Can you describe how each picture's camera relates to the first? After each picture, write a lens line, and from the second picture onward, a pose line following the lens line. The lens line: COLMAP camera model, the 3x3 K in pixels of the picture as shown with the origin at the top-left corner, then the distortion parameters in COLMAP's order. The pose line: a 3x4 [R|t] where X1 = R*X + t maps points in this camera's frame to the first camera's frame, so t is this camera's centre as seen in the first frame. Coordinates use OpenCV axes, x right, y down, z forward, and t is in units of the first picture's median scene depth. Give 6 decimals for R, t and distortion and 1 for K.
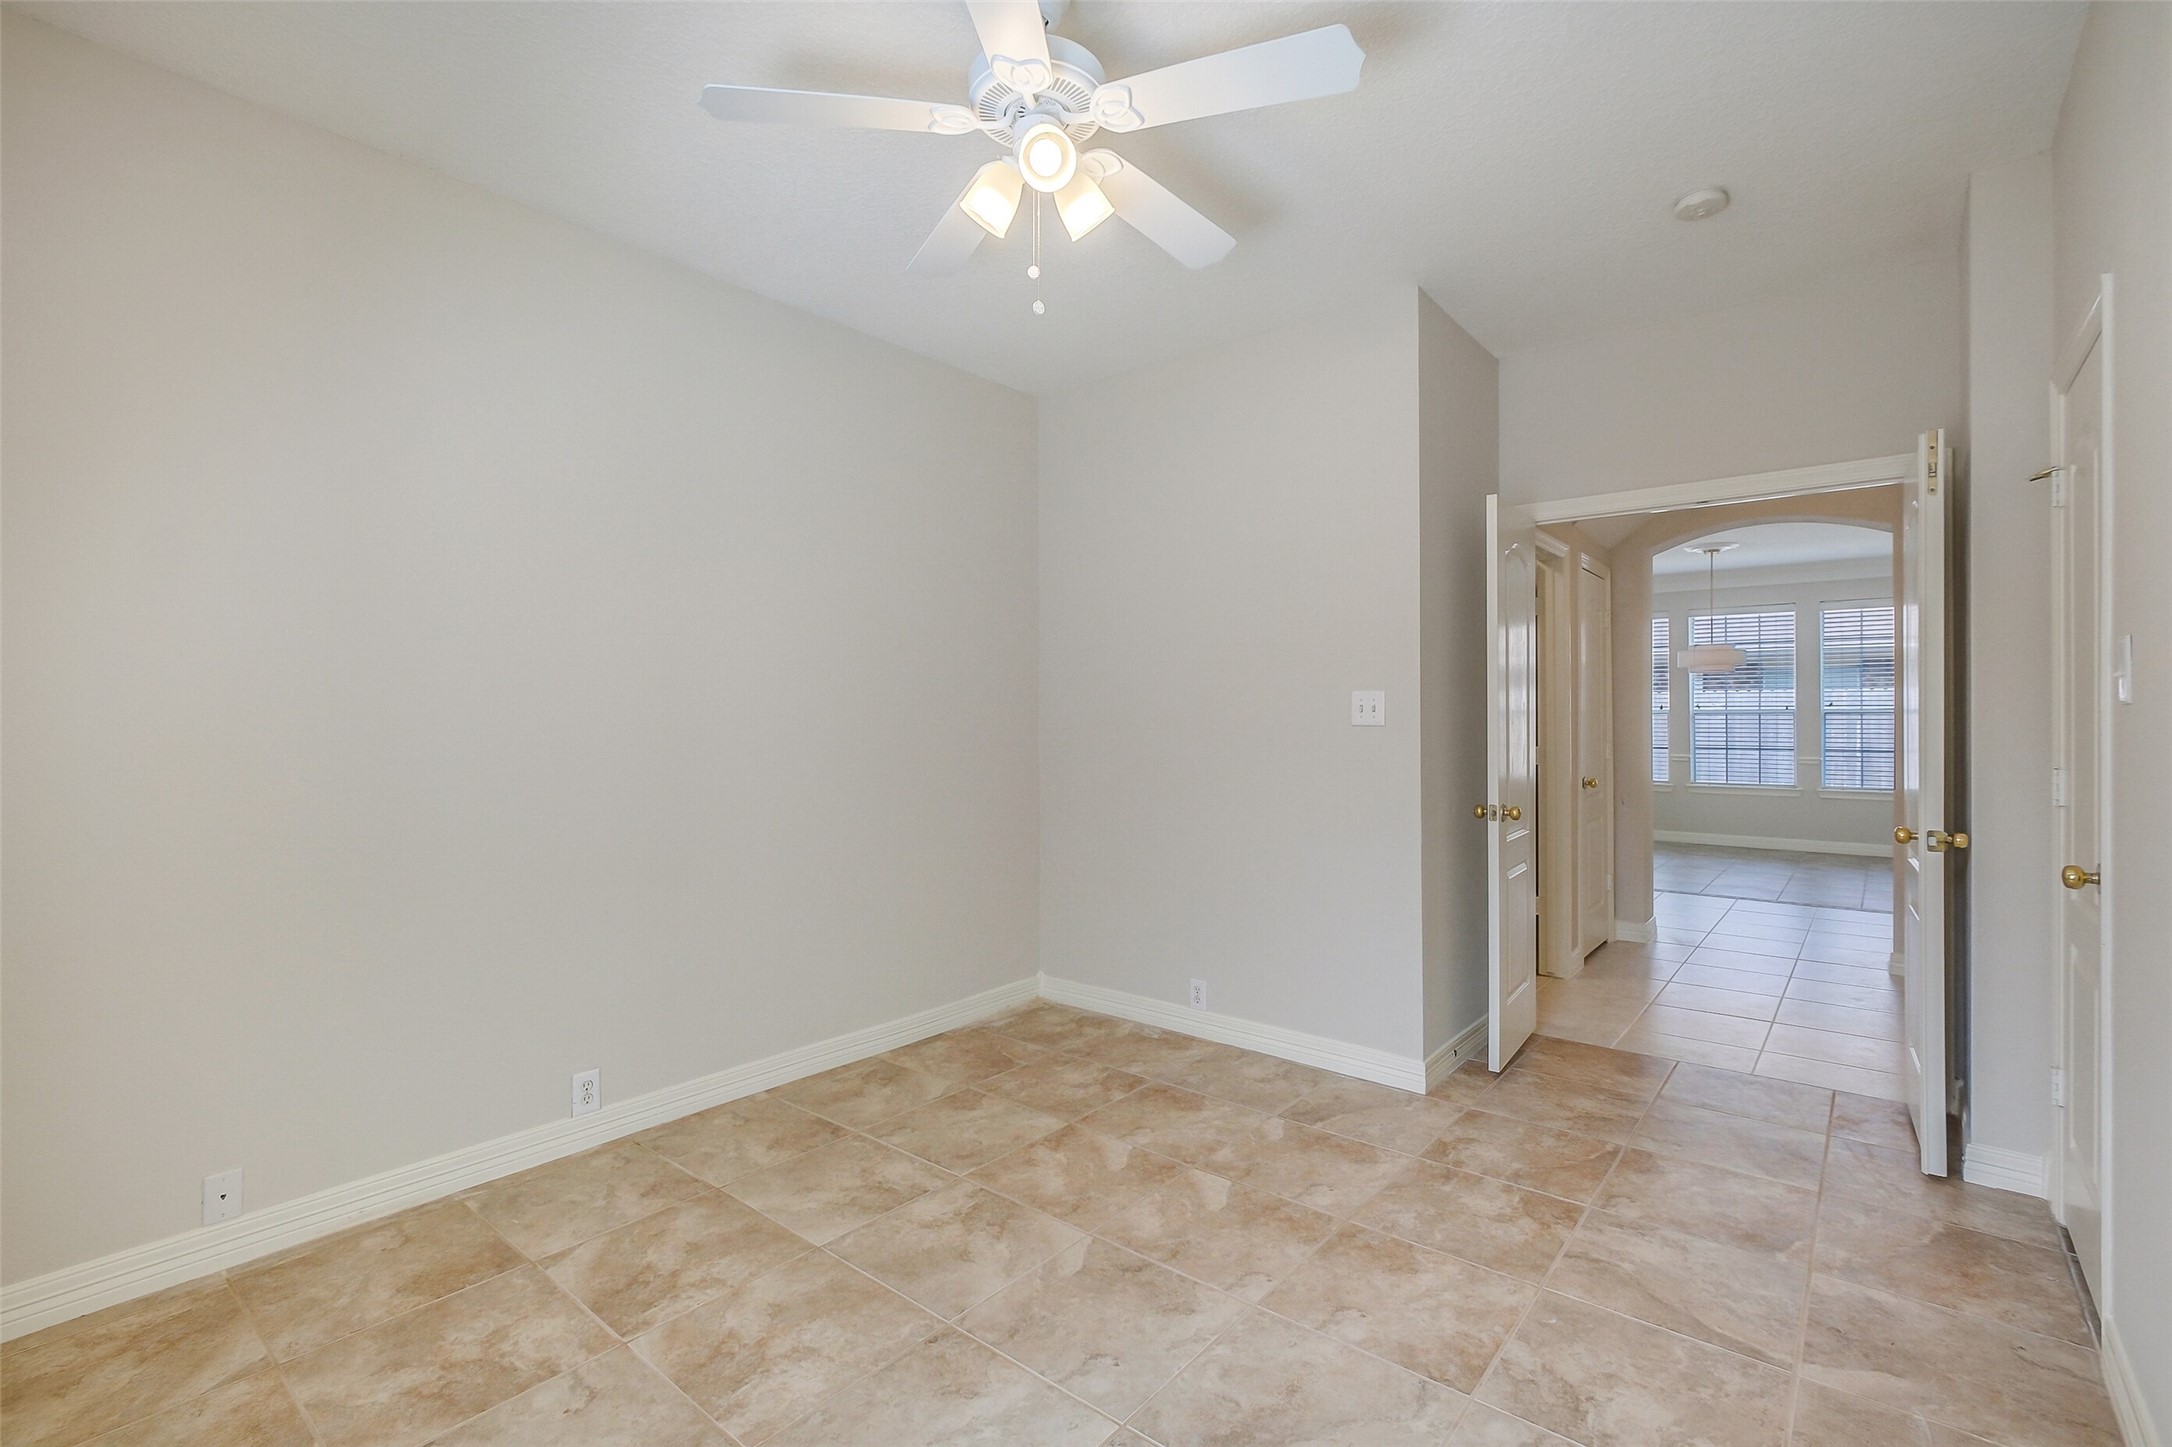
lens RADIAL K [[977.0, 0, 1091.4], [0, 977.0, 720.4], [0, 0, 1]] dist [-0.003373, 0.001180]
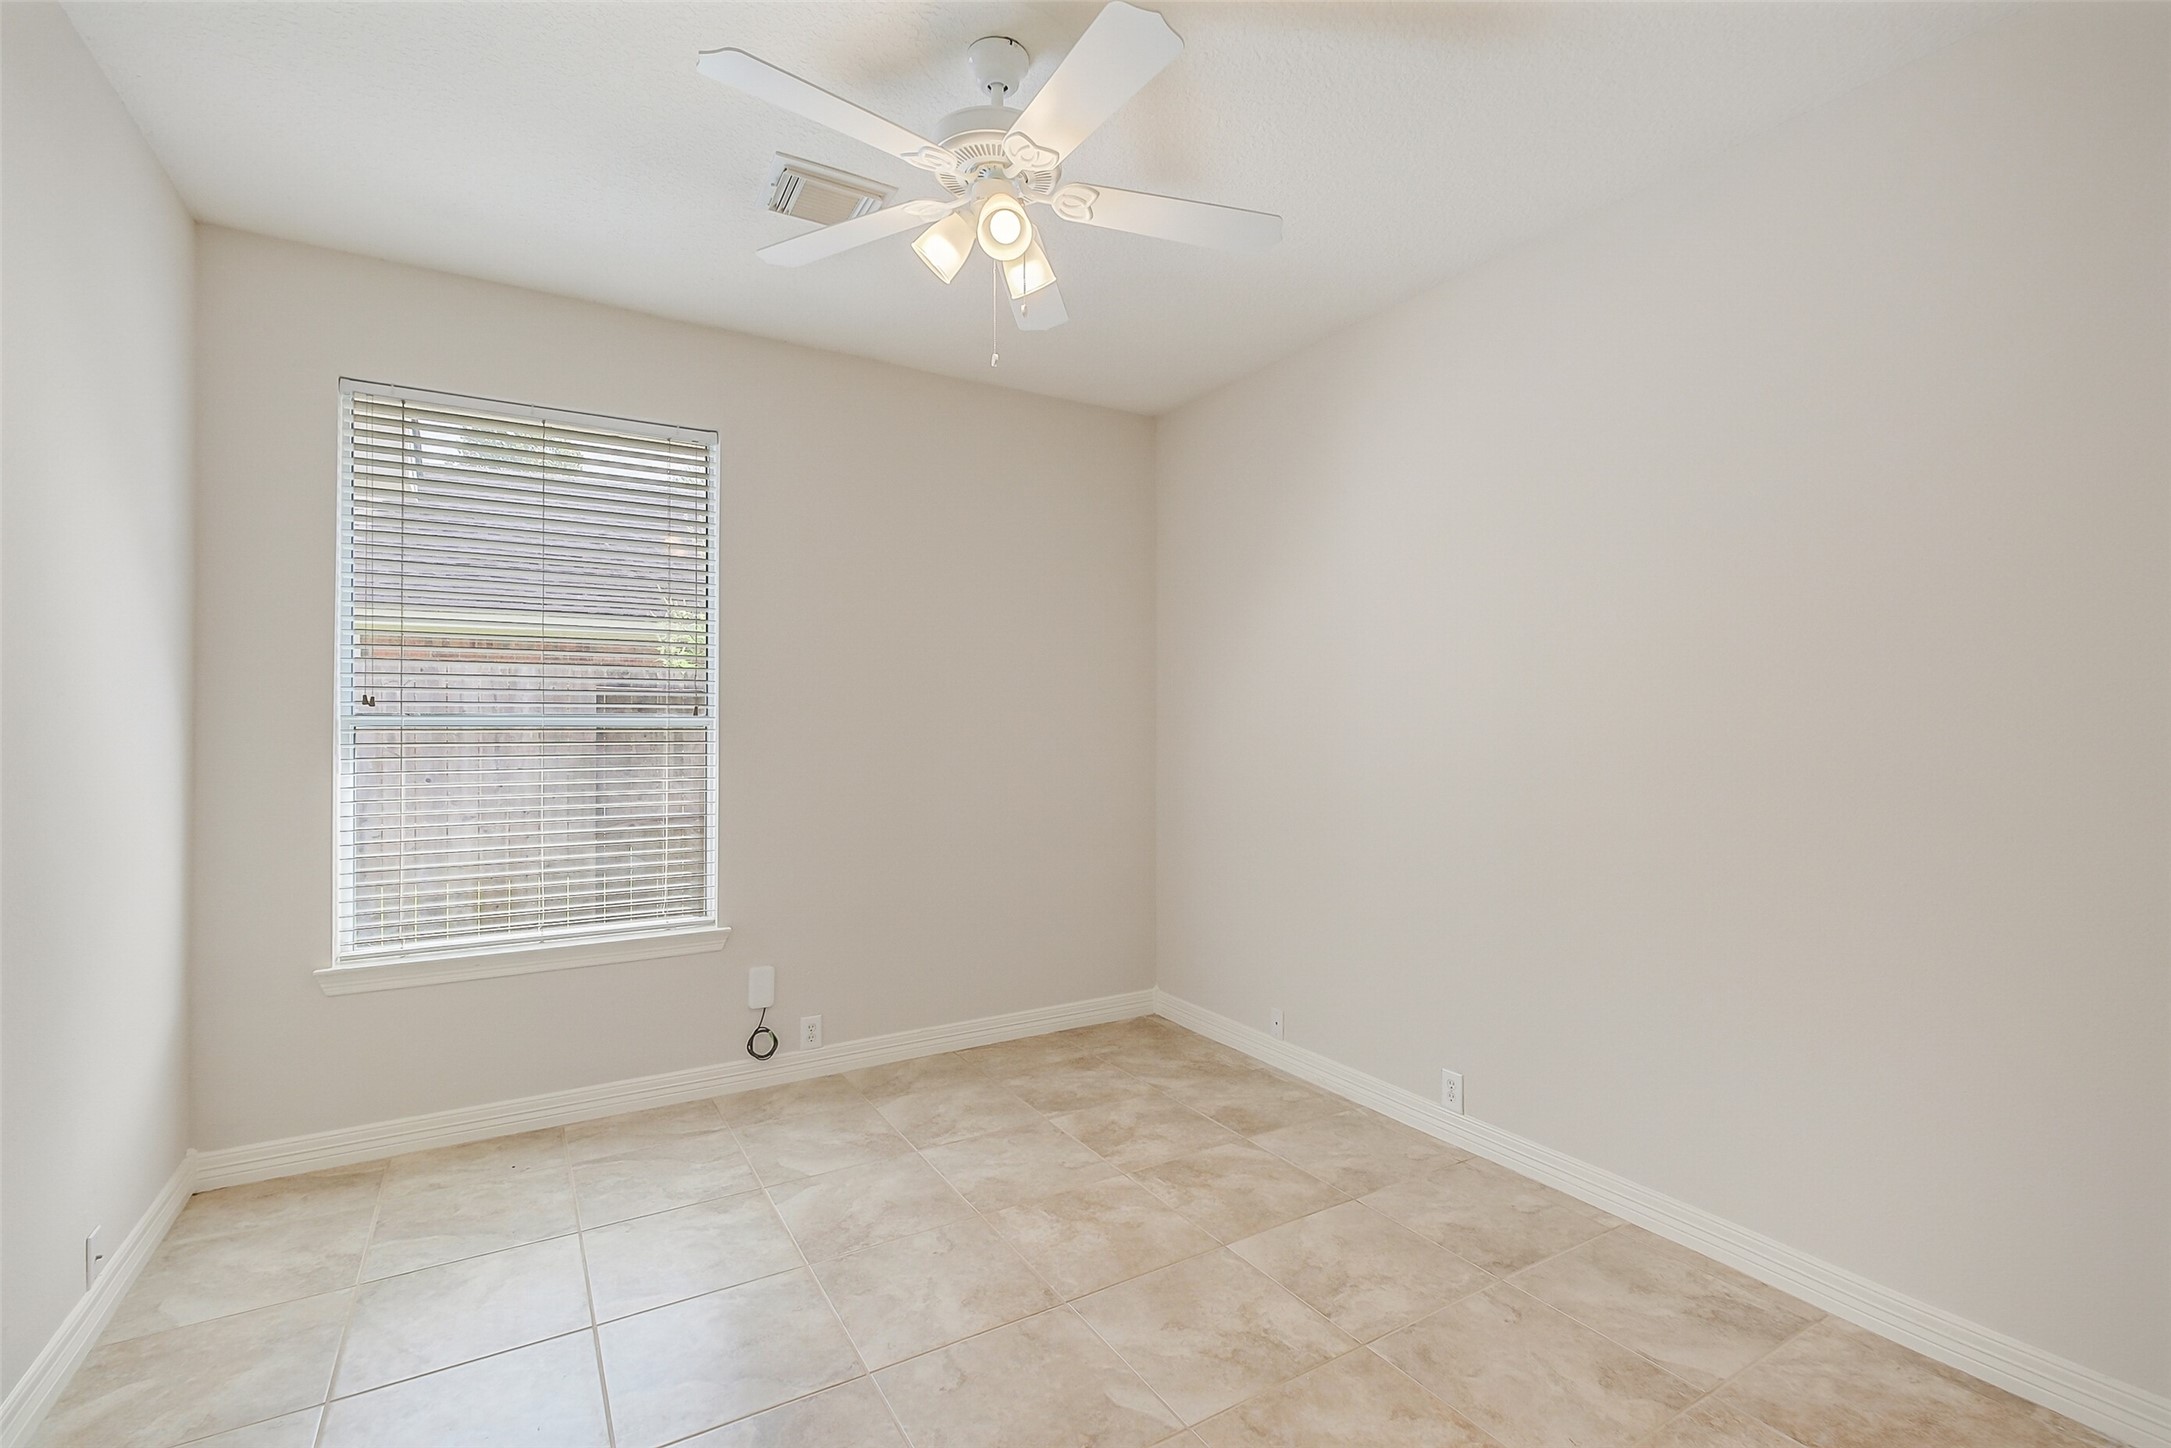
lens RADIAL K [[976.6, 0, 1089.8], [0, 976.6, 729.6], [0, 0, 1]] dist [-0.003373, 0.001180]
pose [[-0.332790, 0.007396, -0.942972, 0.765995], [-0.000041, 0.999969, 0.007858, -0.024378], [0.943001, 0.002653, -0.332779, 1.229071]]
